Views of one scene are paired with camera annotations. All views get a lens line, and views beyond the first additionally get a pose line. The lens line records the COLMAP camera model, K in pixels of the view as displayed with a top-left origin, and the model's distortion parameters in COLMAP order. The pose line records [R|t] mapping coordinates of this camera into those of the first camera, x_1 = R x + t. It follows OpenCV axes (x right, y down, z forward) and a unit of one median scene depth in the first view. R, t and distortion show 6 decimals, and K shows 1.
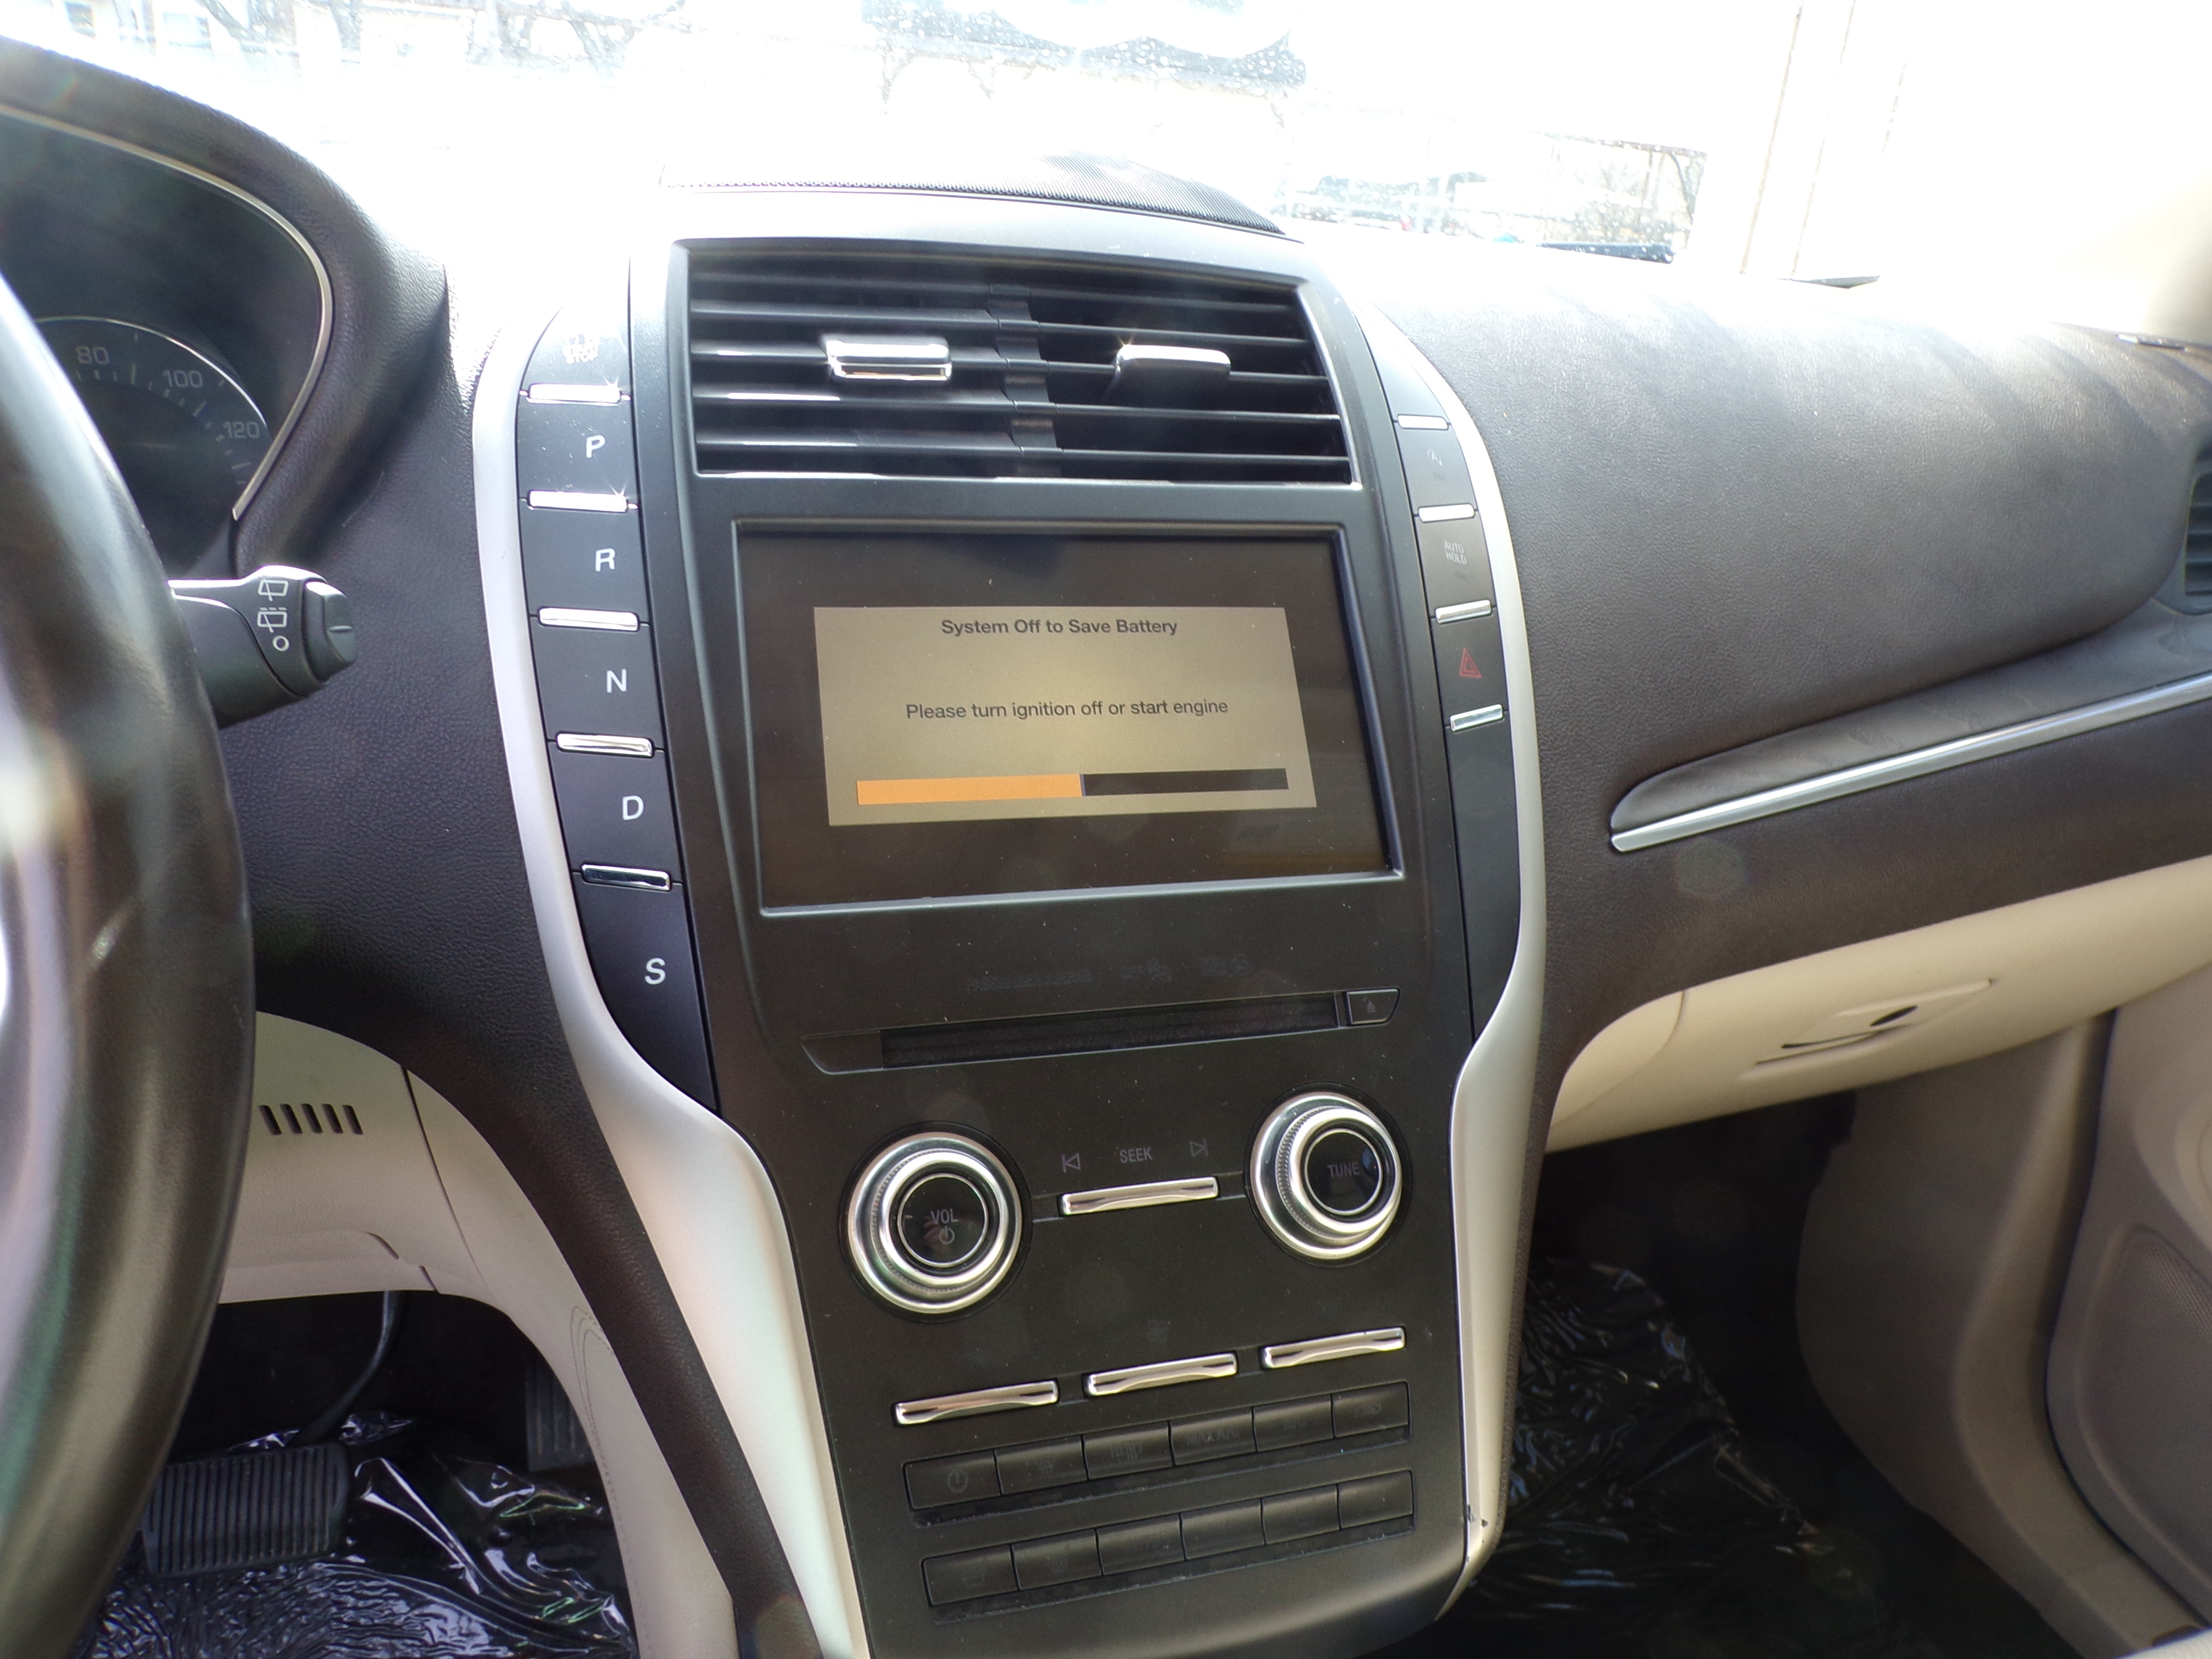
lens RADIAL K [[1485.7, 0, 1106.0], [0, 1485.7, 821.2], [0, 0, 1]] dist [-0.026306, 0.004902]
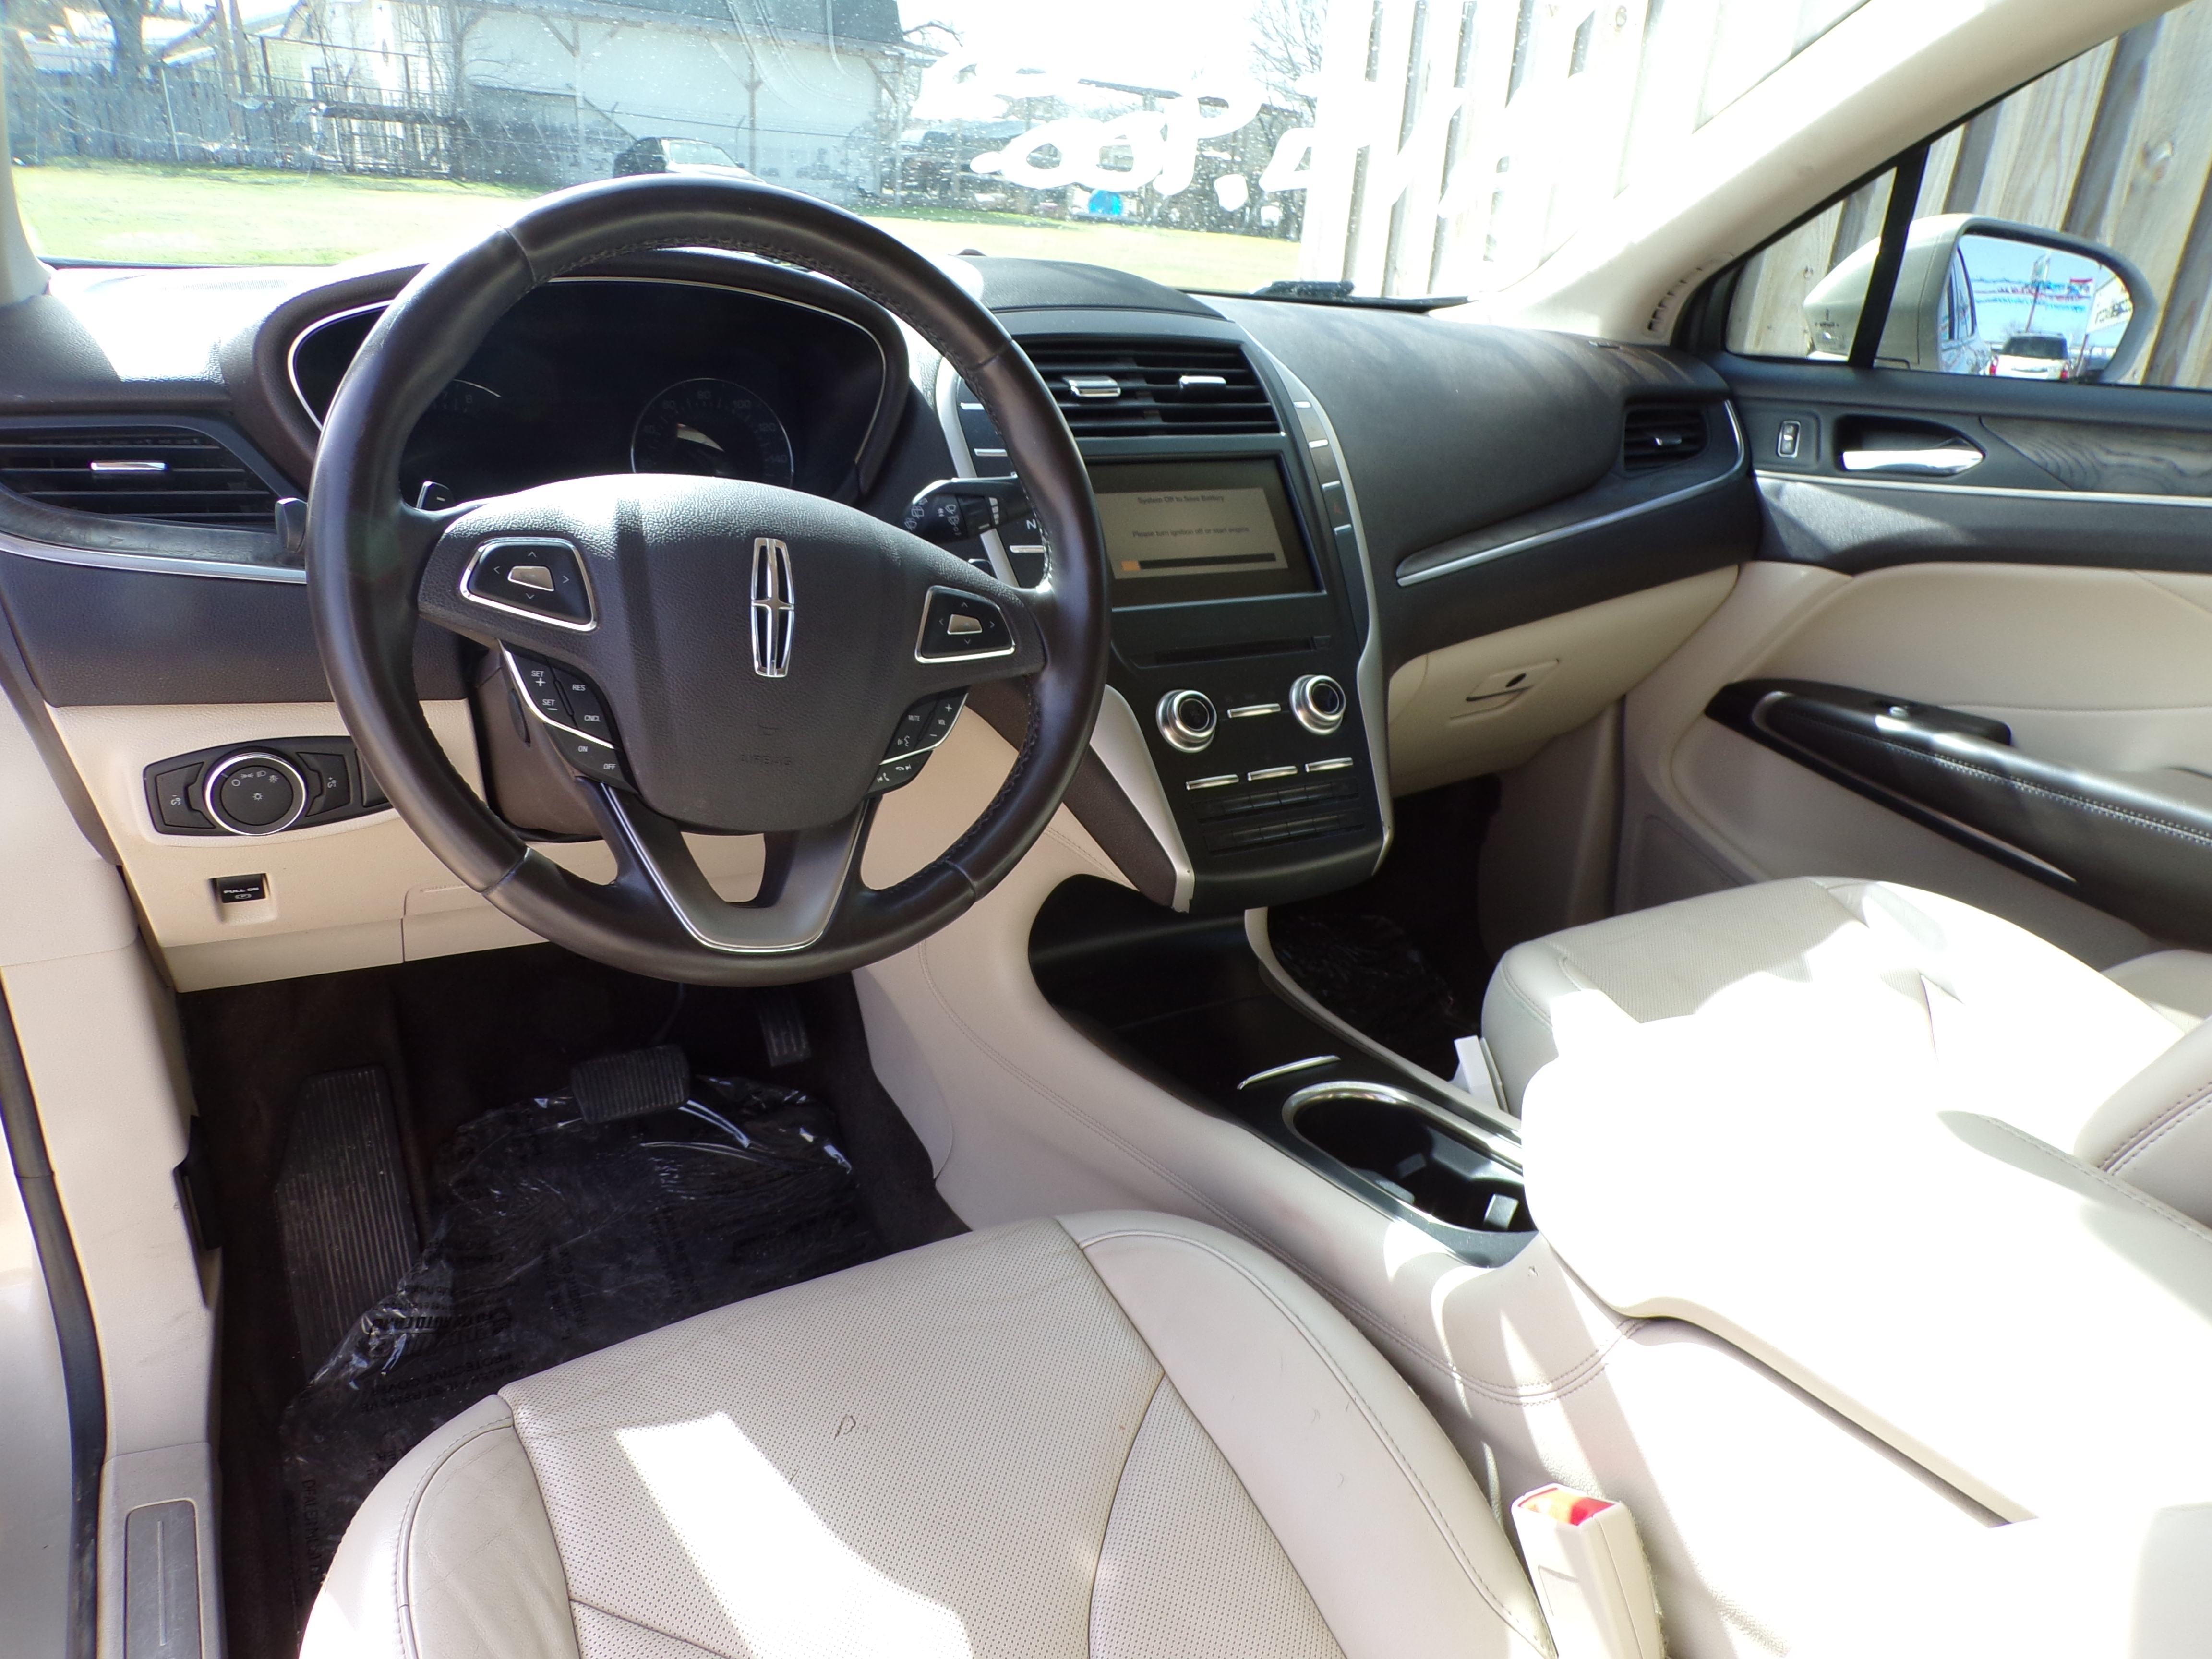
lens RADIAL K [[1485.7, 0, 1125.3], [0, 1485.7, 818.9], [0, 0, 1]] dist [-0.026306, 0.004902]
pose [[0.967798, -0.102166, 0.230065, -0.674934], [0.097038, 0.994716, 0.033527, 0.277178], [-0.232275, -0.010122, 0.972598, -1.227298]]
